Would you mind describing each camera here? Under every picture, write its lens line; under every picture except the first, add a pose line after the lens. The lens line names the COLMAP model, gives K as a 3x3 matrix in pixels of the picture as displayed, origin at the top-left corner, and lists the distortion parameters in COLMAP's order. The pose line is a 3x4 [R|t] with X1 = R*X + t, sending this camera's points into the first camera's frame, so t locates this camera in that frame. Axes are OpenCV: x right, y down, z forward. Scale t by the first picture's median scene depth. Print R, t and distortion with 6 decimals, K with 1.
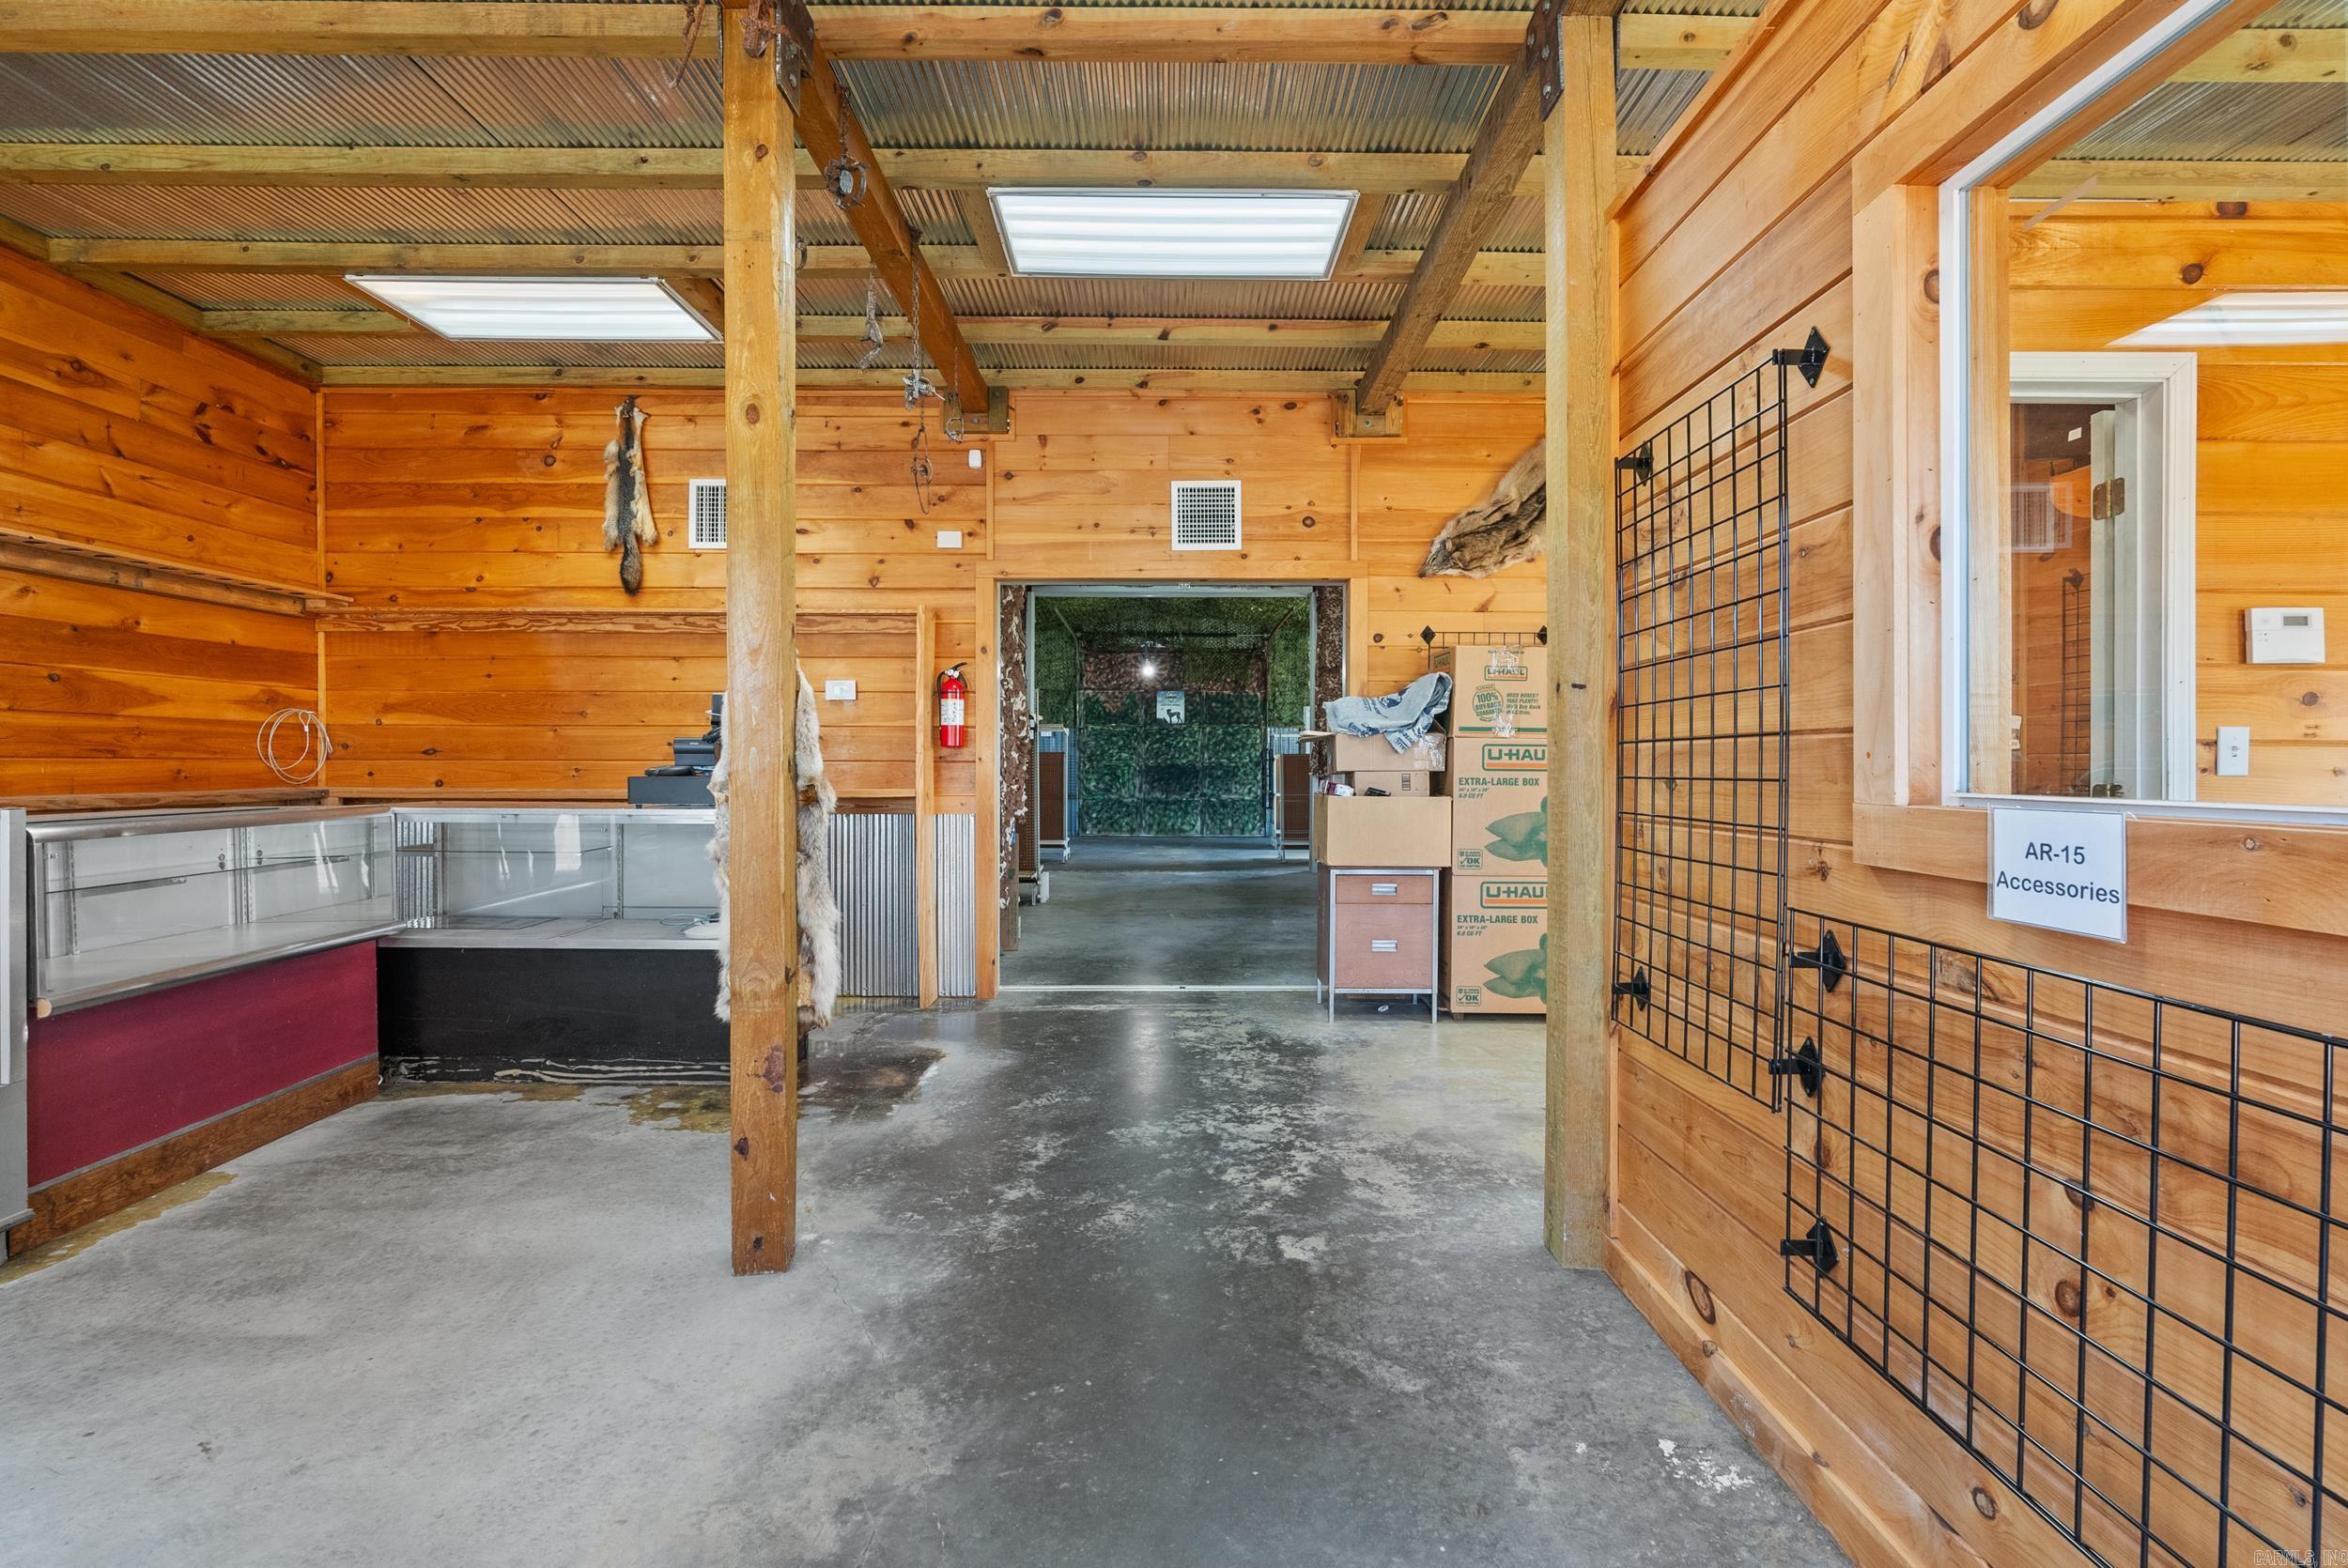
lens RADIAL K [[1043.1, 0, 1179.2], [0, 1043.1, 765.8], [0, 0, 1]] dist [-0.006029, 0.000406]
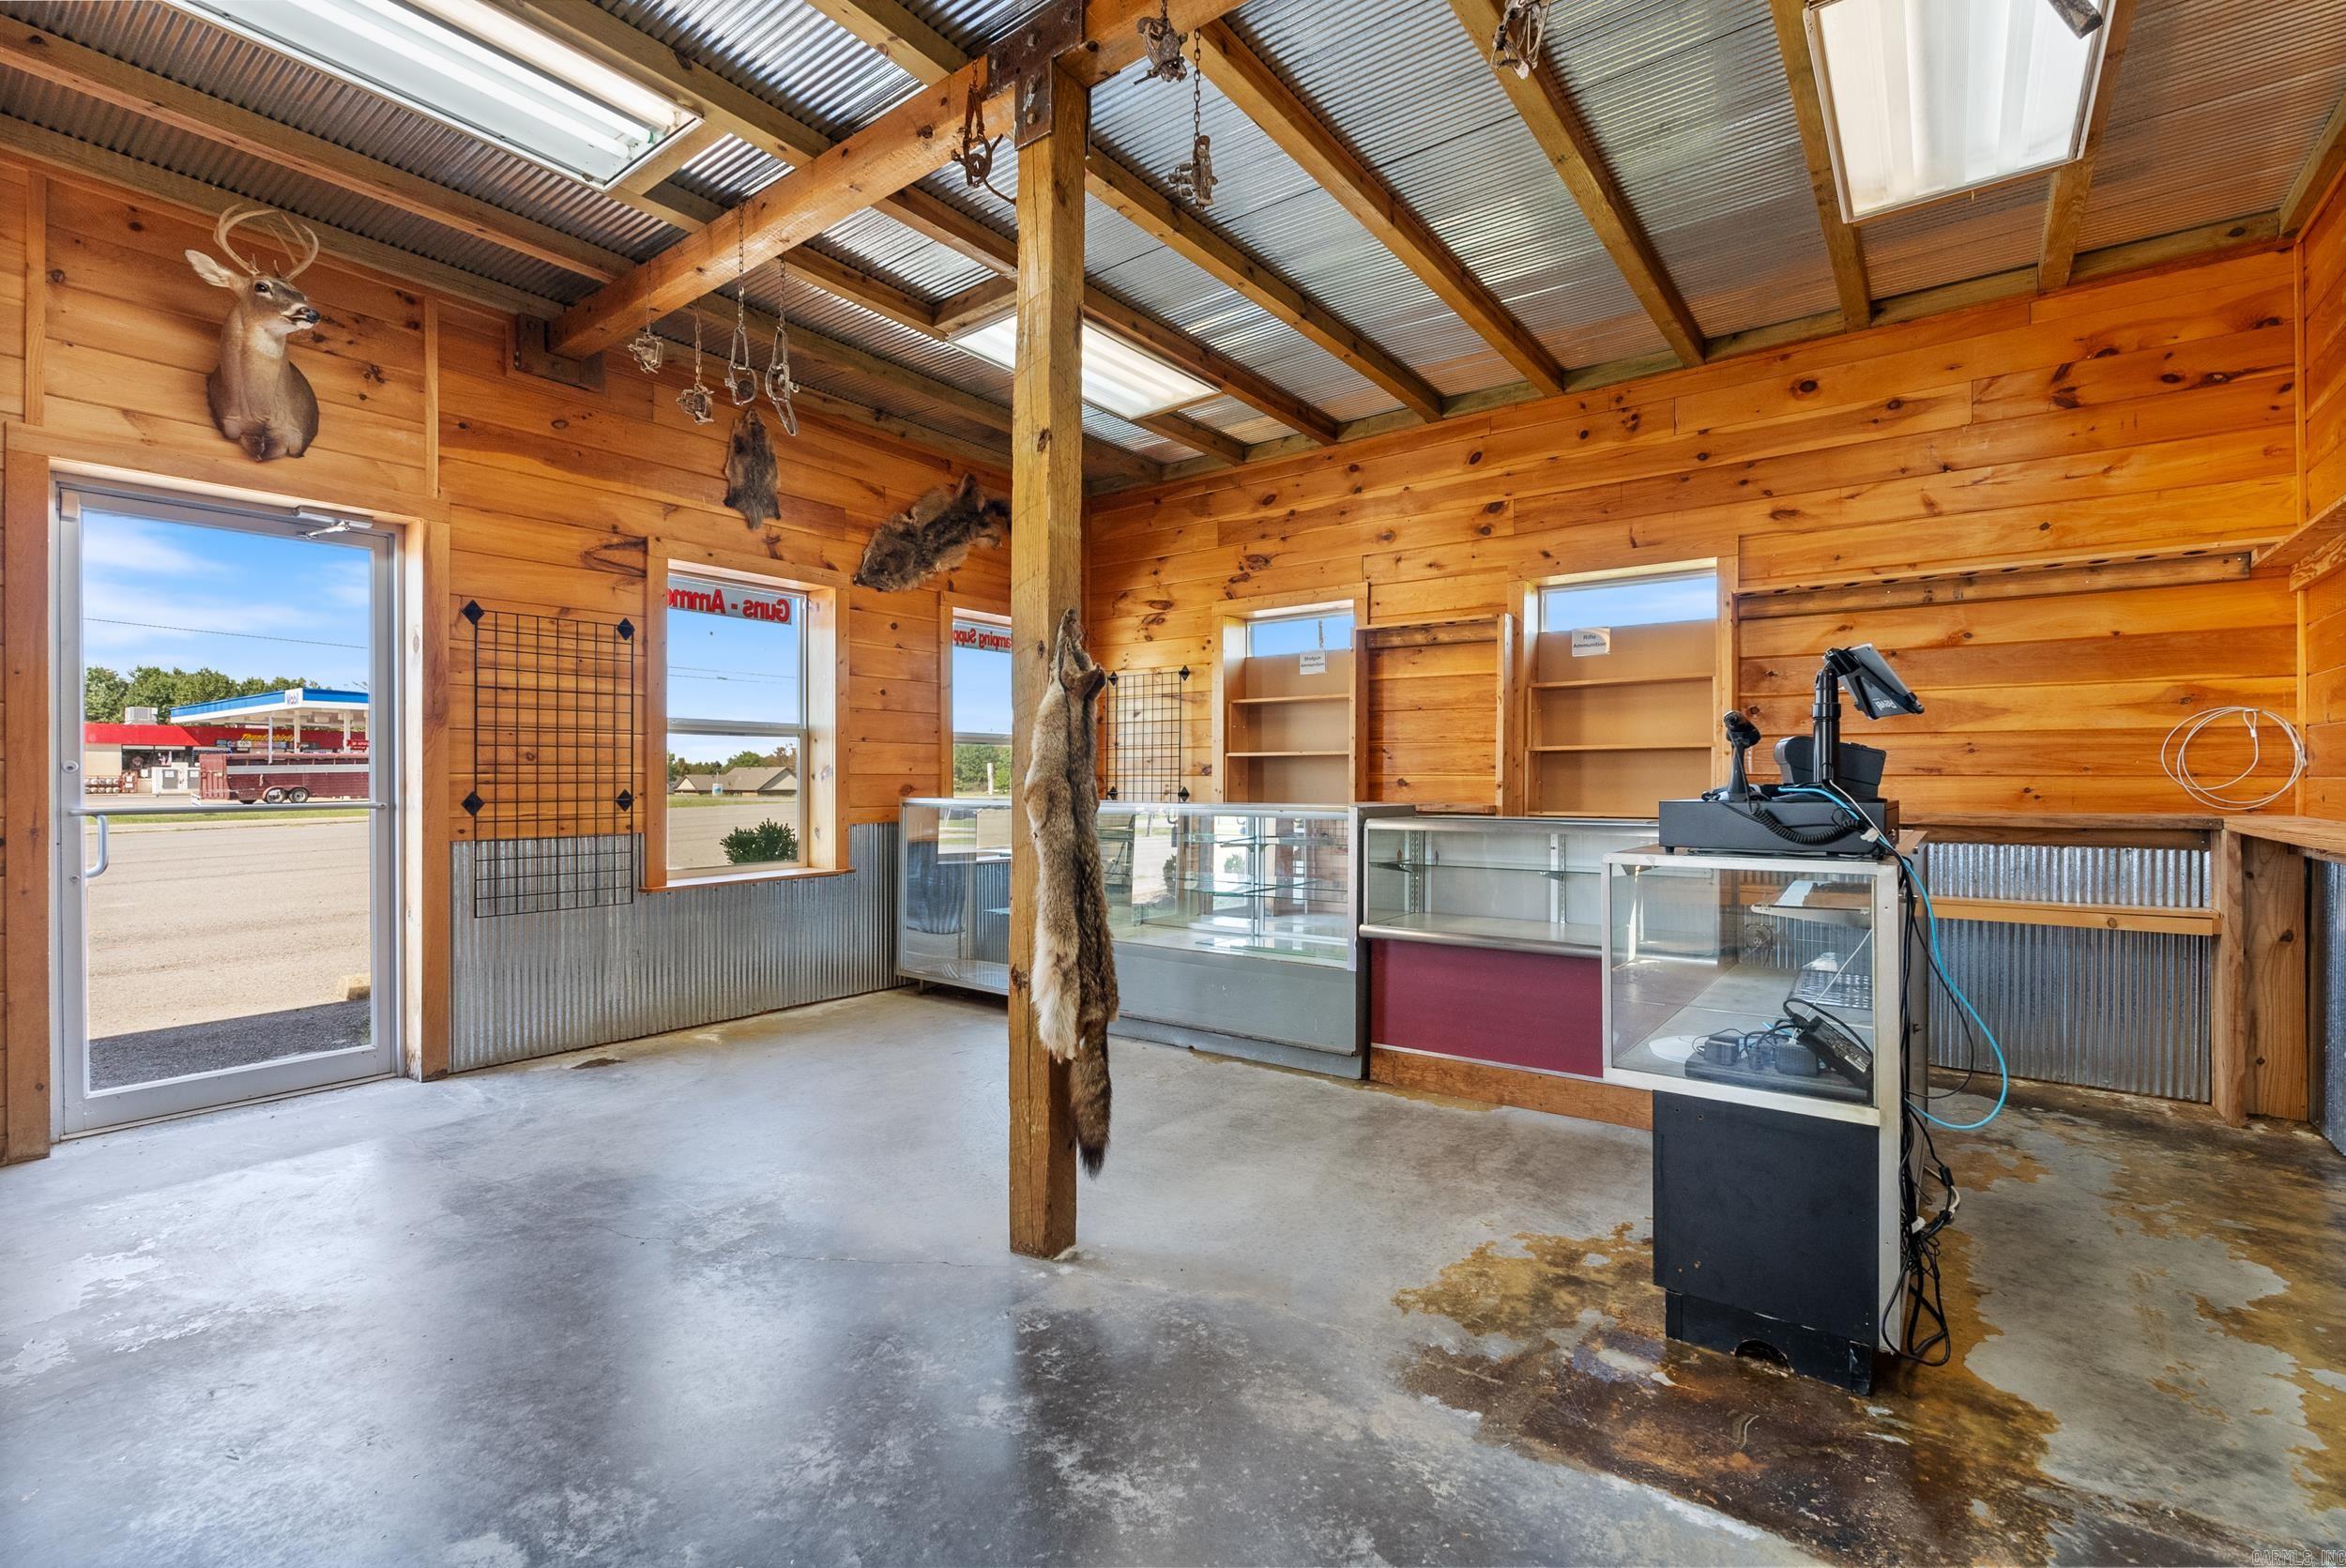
lens RADIAL K [[1032.9, 0, 1173.0], [0, 1032.9, 784.0], [0, 0, 1]] dist [-0.006000, 0.000485]
pose [[-0.613751, 0.001379, -0.789499, 0.190996], [-0.005268, 0.999969, 0.005842, -0.001376], [0.789482, 0.007745, -0.613724, 0.945677]]
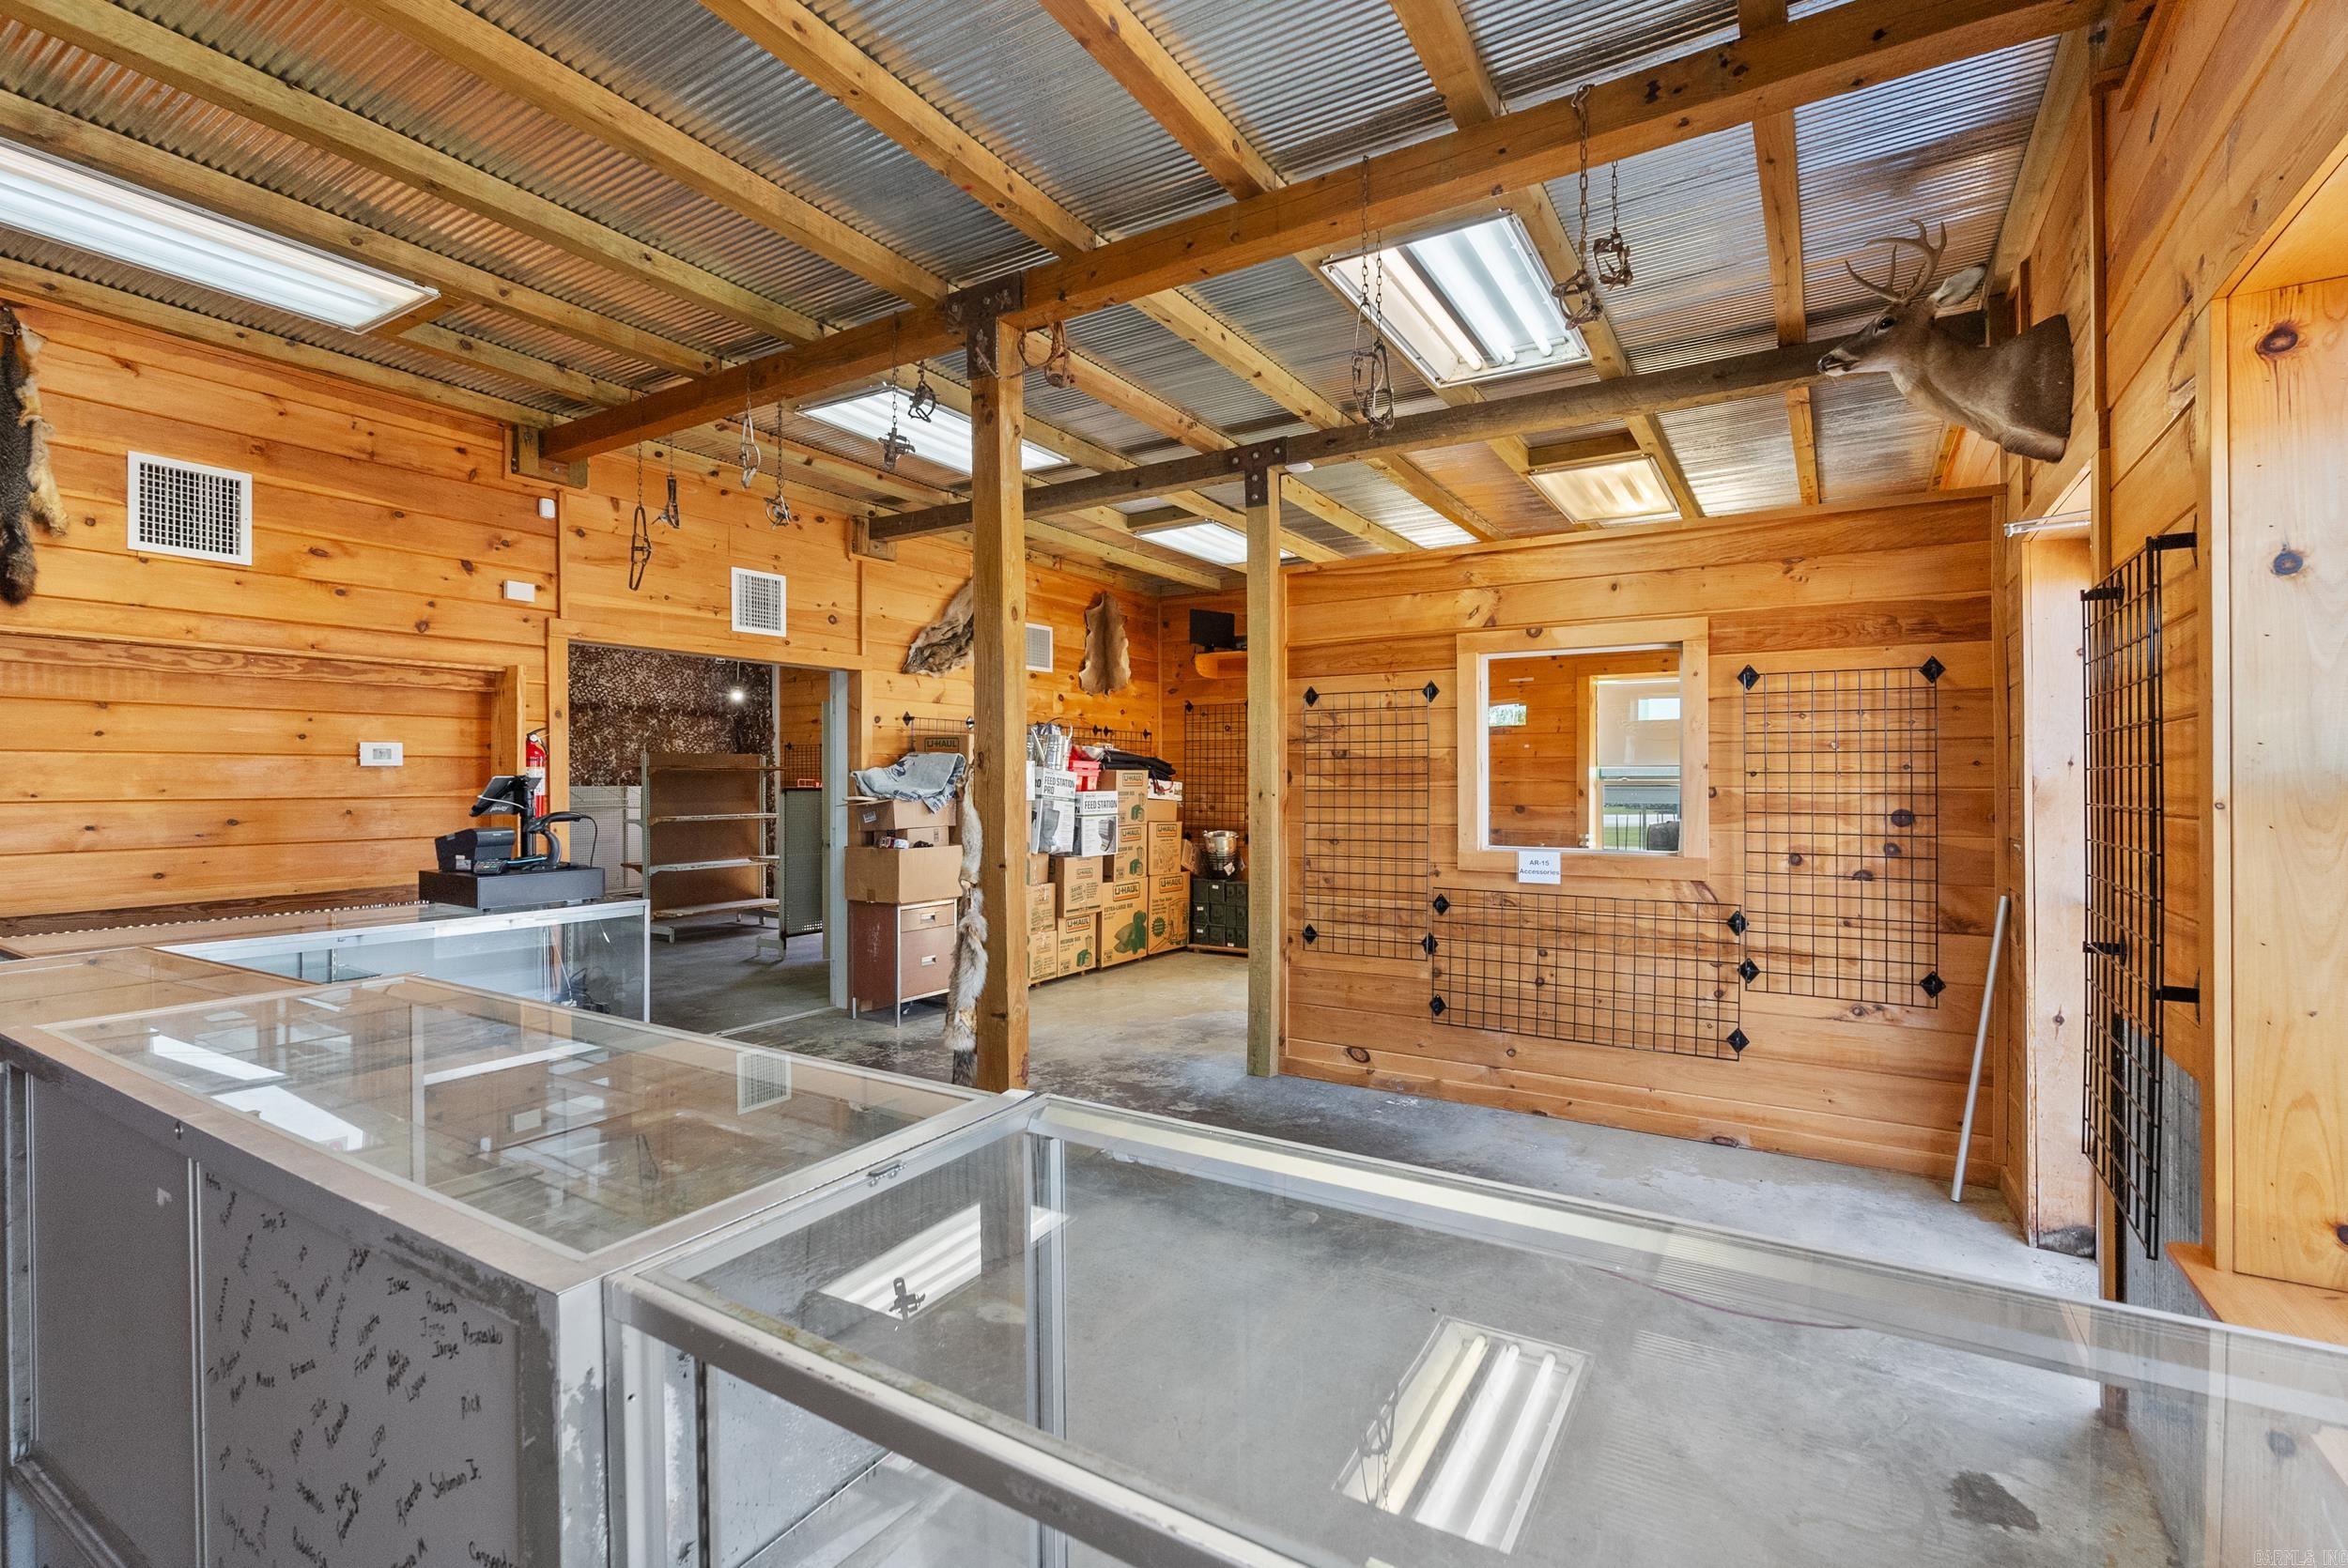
lens RADIAL K [[1059.8, 0, 1181.9], [0, 1059.8, 786.3], [0, 0, 1]] dist [-0.002829, 0.000465]
pose [[0.530204, -0.008517, 0.847827, -0.798083], [0.003643, 0.999963, 0.007768, -0.058659], [-0.847862, -0.001030, 0.530215, 0.019503]]
